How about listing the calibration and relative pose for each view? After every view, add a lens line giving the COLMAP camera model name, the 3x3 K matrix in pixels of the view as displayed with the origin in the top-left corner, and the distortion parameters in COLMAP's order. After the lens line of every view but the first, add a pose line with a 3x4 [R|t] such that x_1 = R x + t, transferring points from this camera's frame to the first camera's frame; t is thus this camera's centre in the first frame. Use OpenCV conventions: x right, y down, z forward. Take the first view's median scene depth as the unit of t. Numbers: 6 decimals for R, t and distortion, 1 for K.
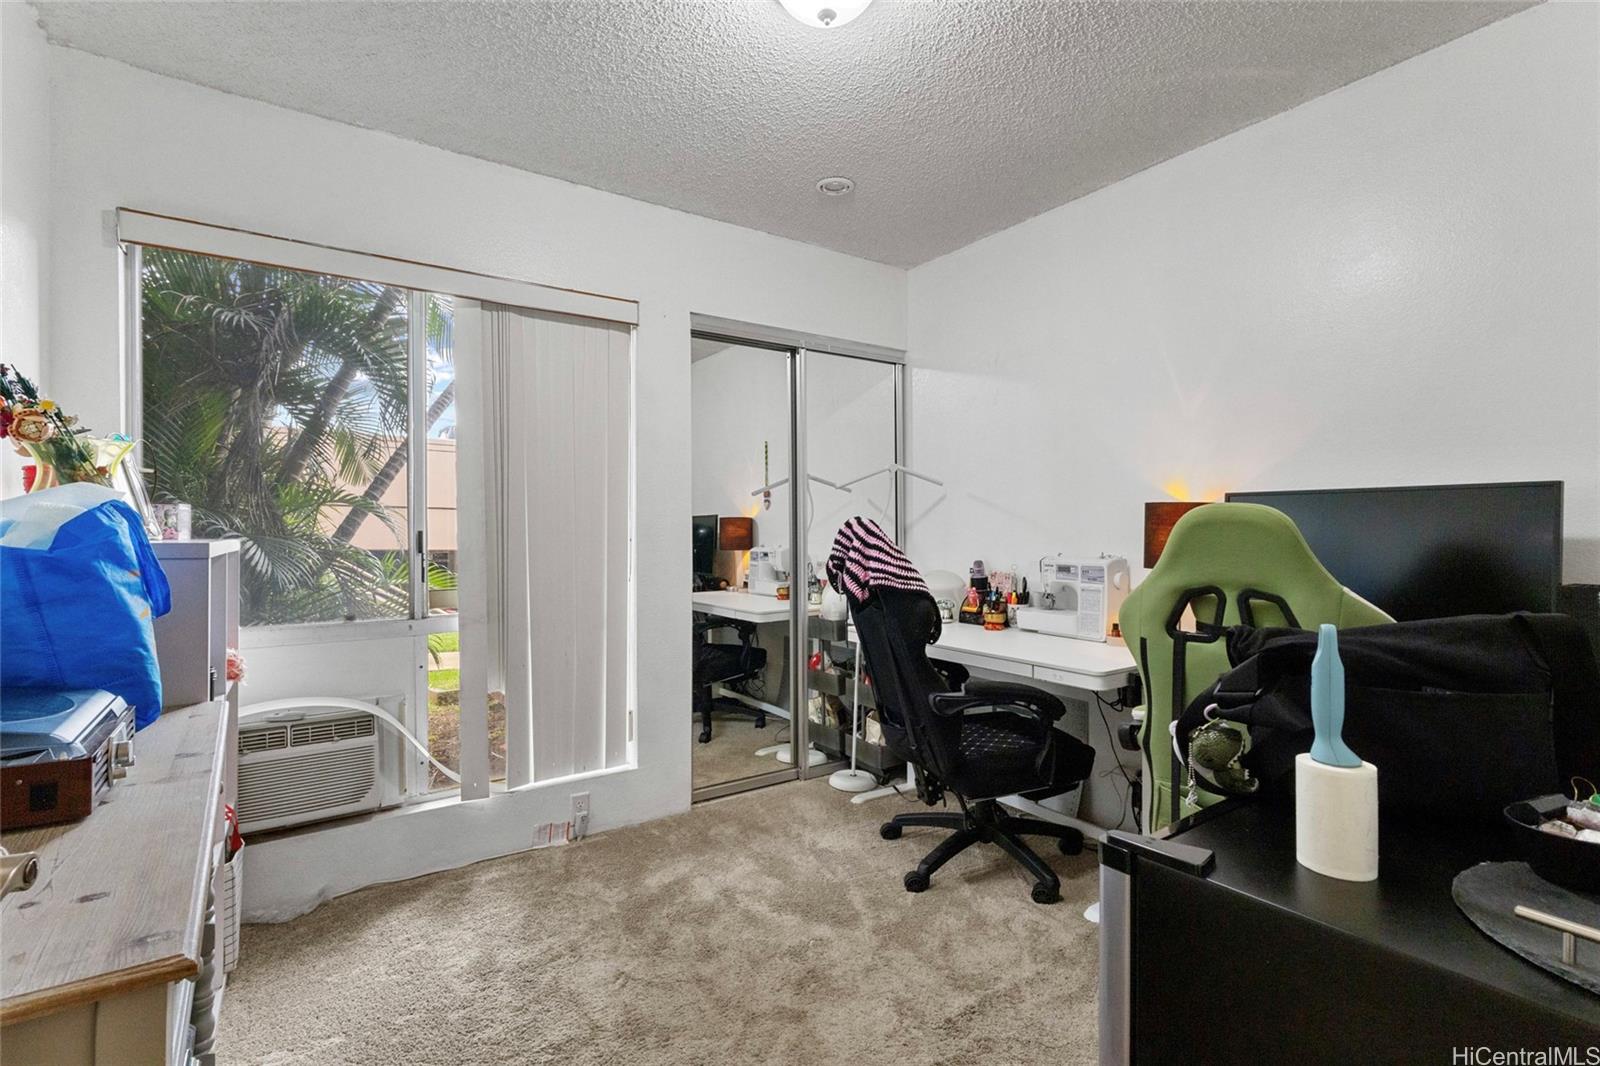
lens RADIAL K [[735.4, 0, 792.9], [0, 735.4, 529.1], [0, 0, 1]] dist [-0.000859, -0.000011]
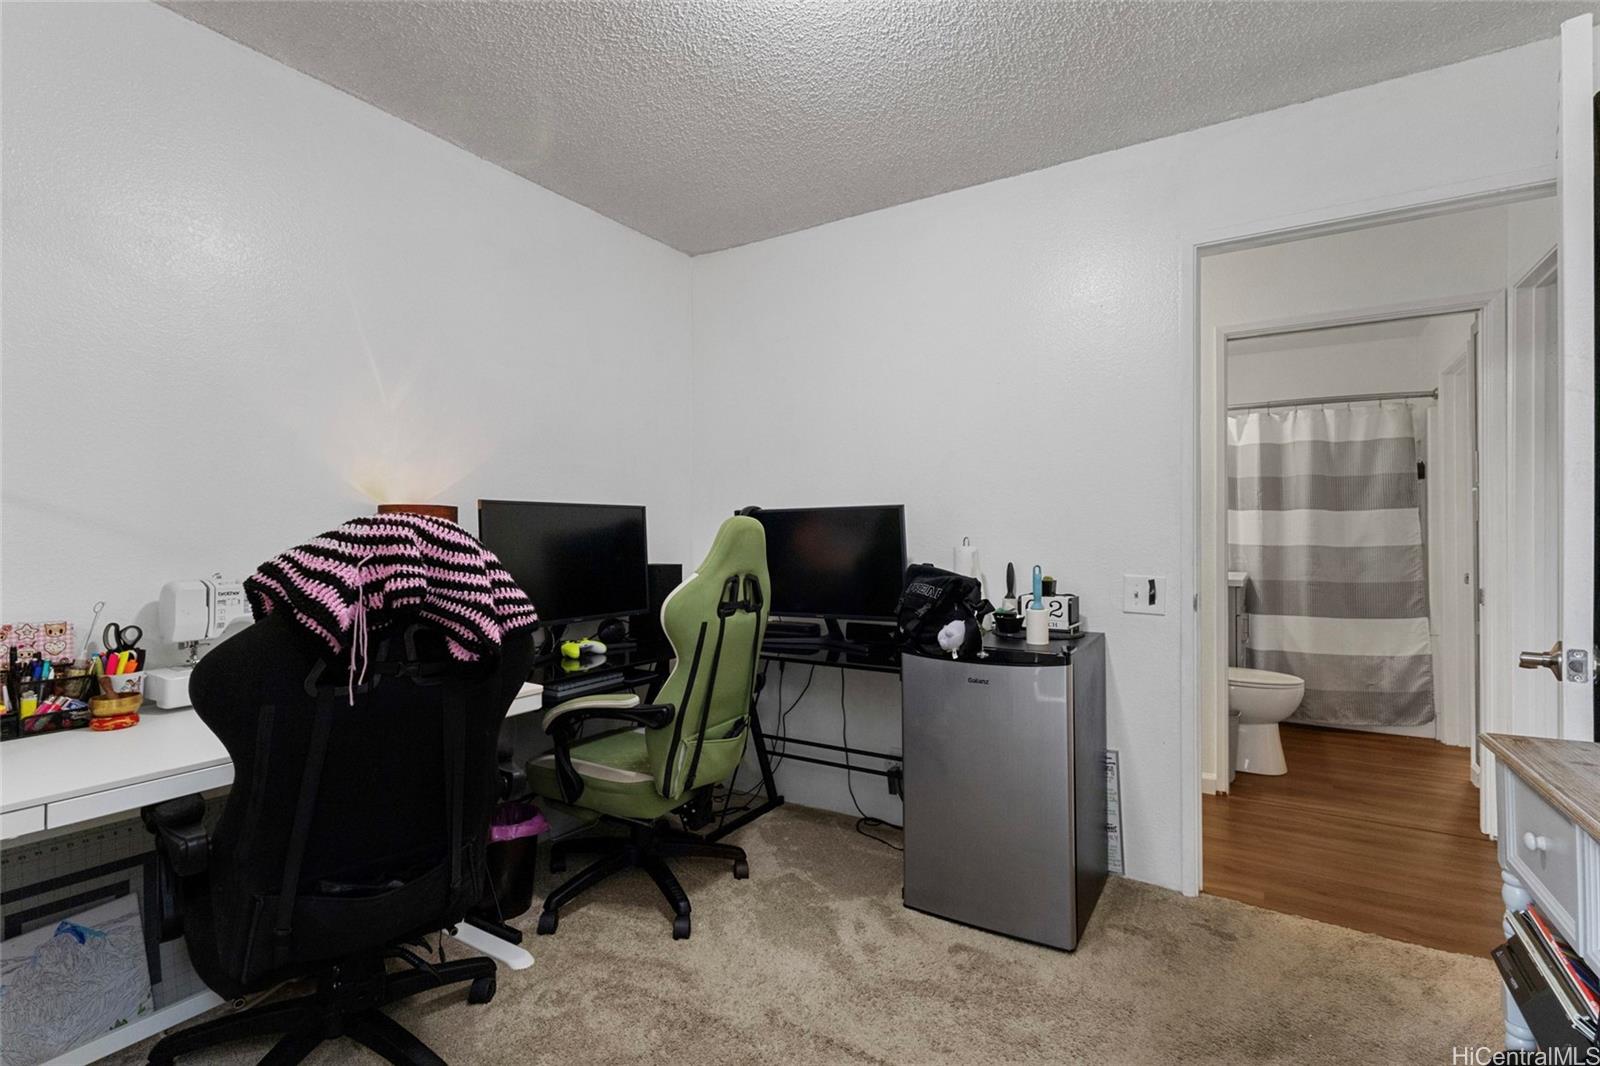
lens RADIAL K [[743.1, 0, 802.0], [0, 743.1, 521.8], [0, 0, 1]] dist [0.003090, 0.000991]
pose [[-0.409615, 0.033665, 0.911637, -0.458376], [0.008300, 0.999415, -0.033177, 0.017932], [-0.912221, -0.006023, -0.409655, 0.916409]]
